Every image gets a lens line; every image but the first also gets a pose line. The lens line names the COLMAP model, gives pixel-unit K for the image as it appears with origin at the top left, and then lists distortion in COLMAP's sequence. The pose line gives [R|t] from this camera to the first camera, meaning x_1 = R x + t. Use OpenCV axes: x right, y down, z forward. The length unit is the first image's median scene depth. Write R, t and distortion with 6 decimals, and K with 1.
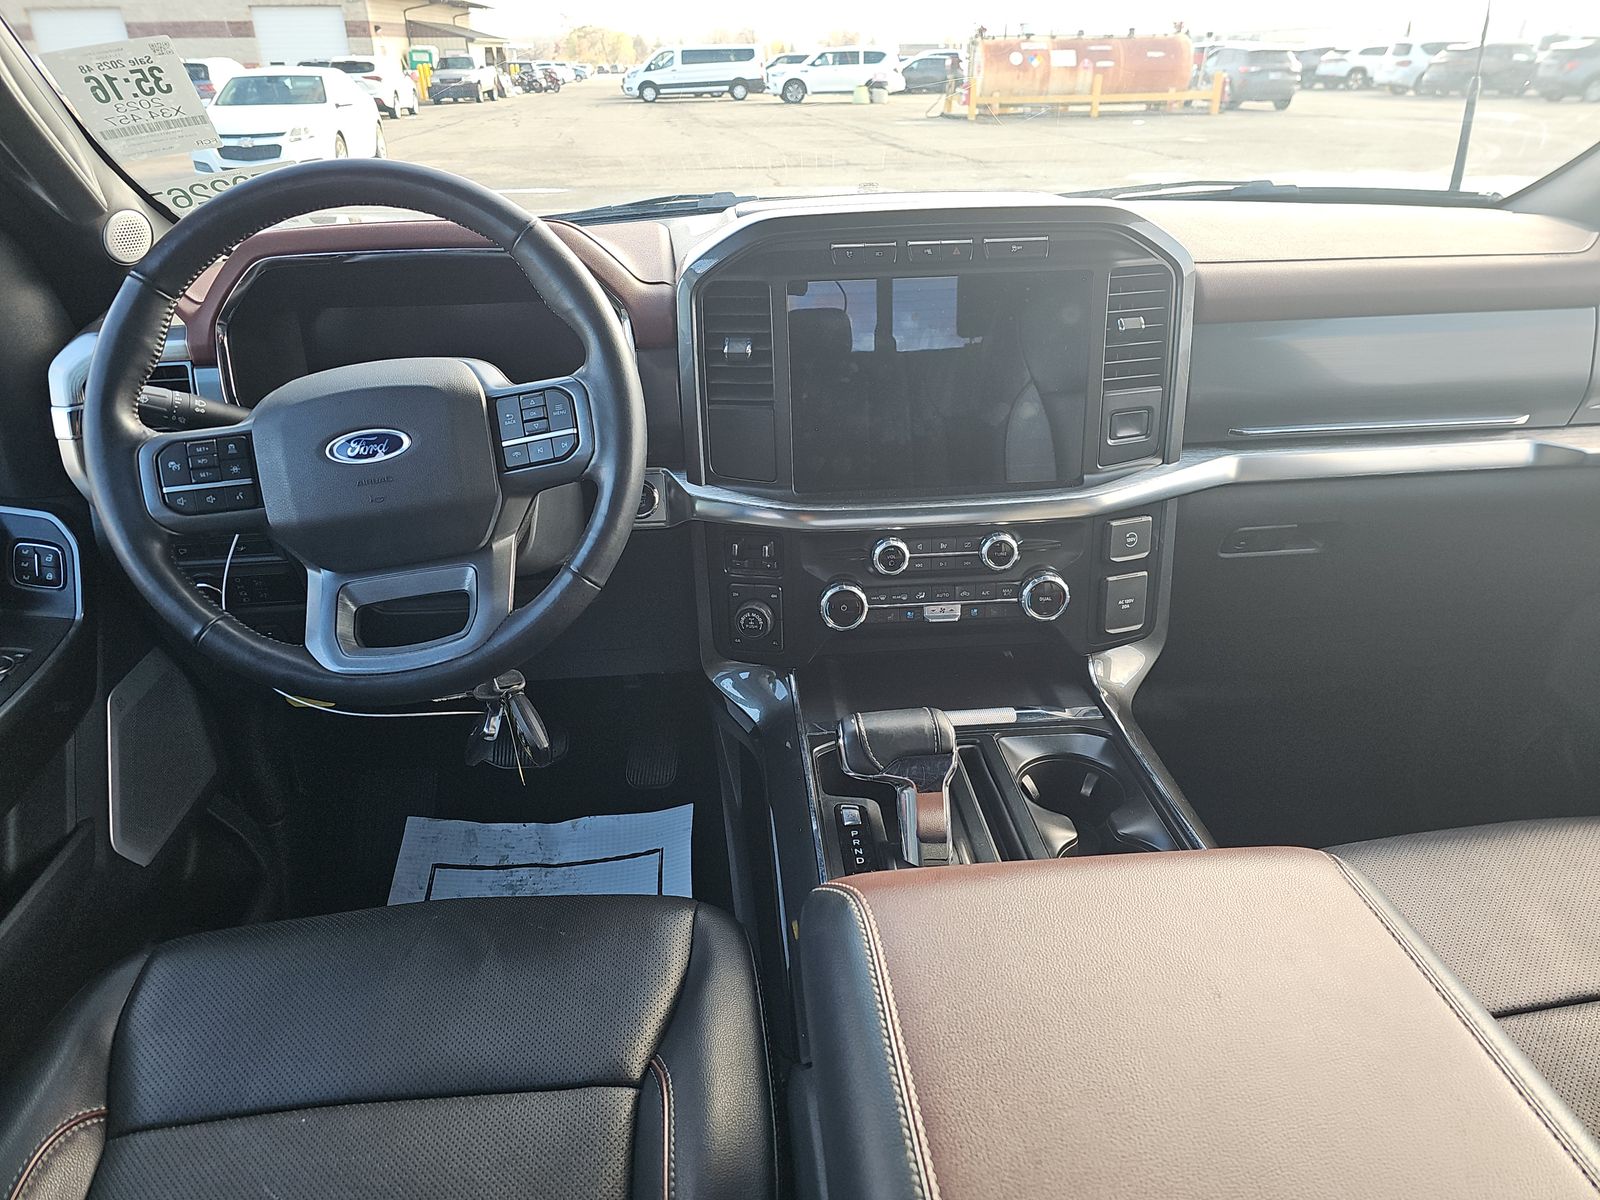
lens RADIAL K [[1092.9, 0, 801.0], [0, 1092.9, 589.2], [0, 0, 1]] dist [0.055184, -0.030102]
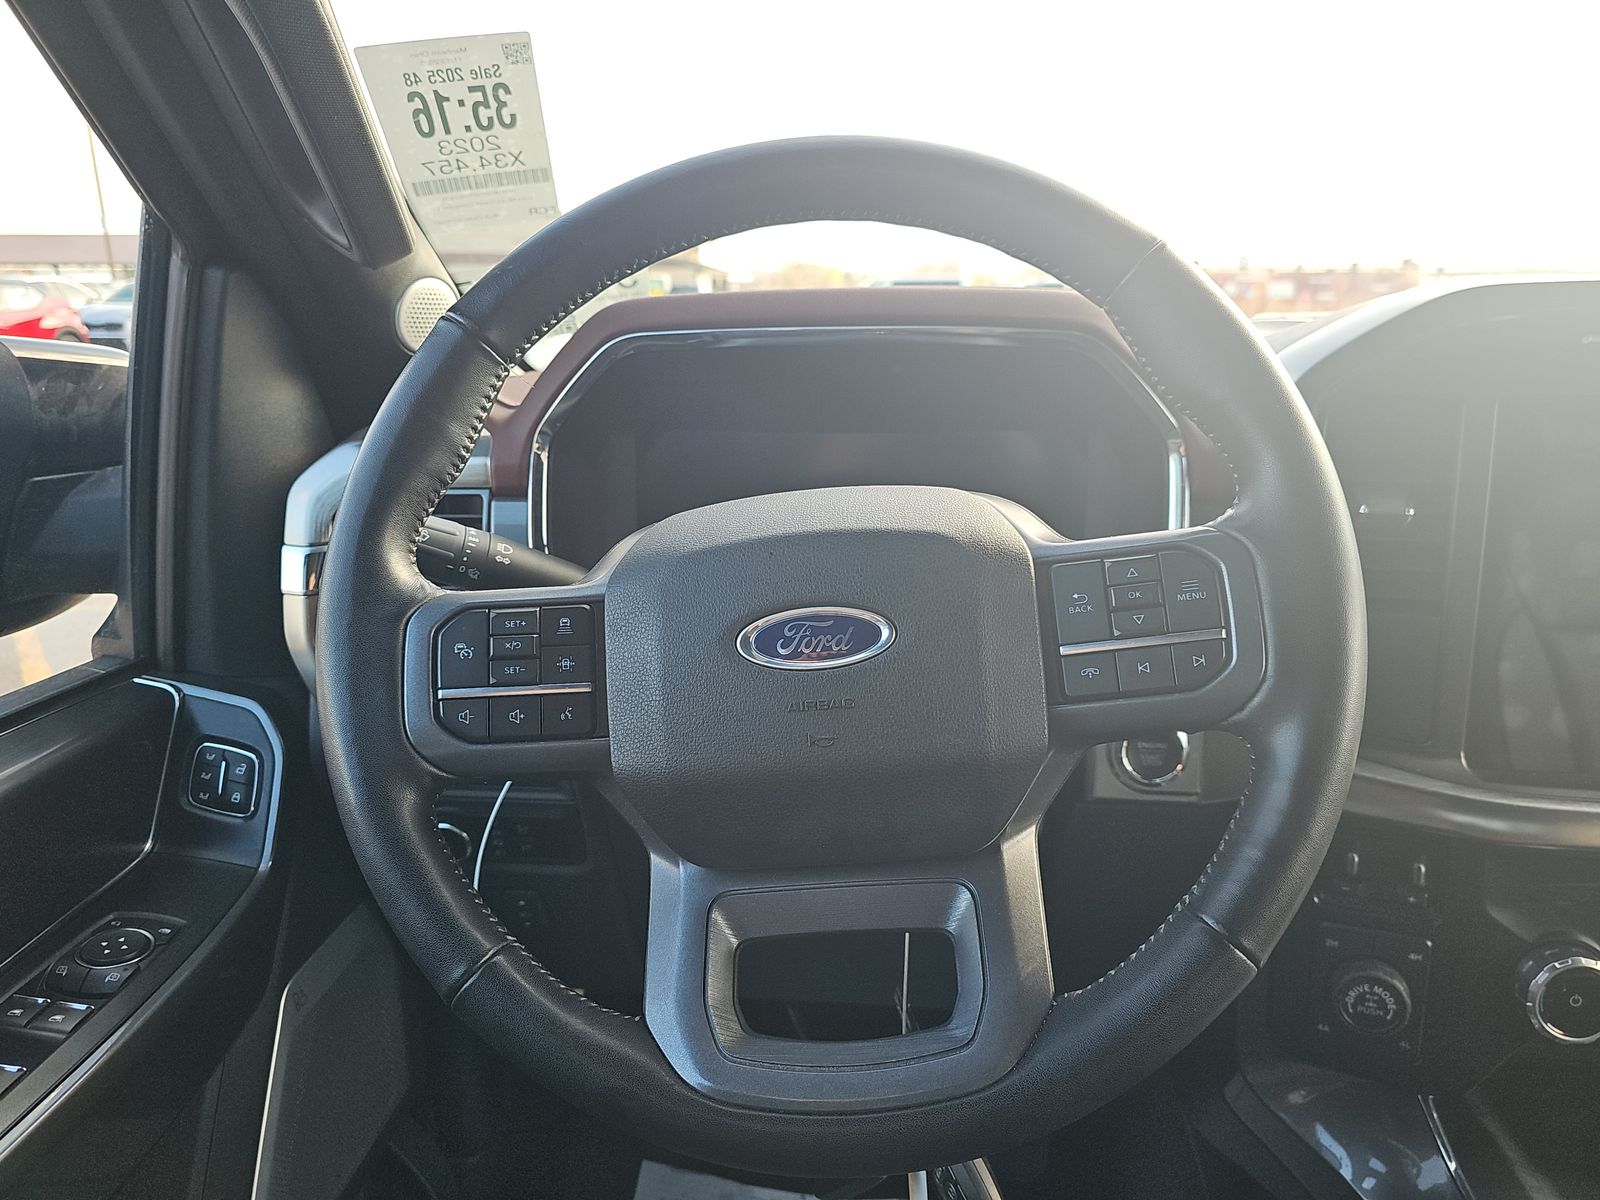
lens RADIAL K [[1092.9, 0, 801.0], [0, 1092.9, 589.2], [0, 0, 1]] dist [0.055184, -0.030102]
pose [[0.985823, 0.062648, -0.155653, -0.271878], [-0.090046, 0.980310, -0.175740, -0.051862], [0.141579, 0.187264, 0.972053, 0.419520]]
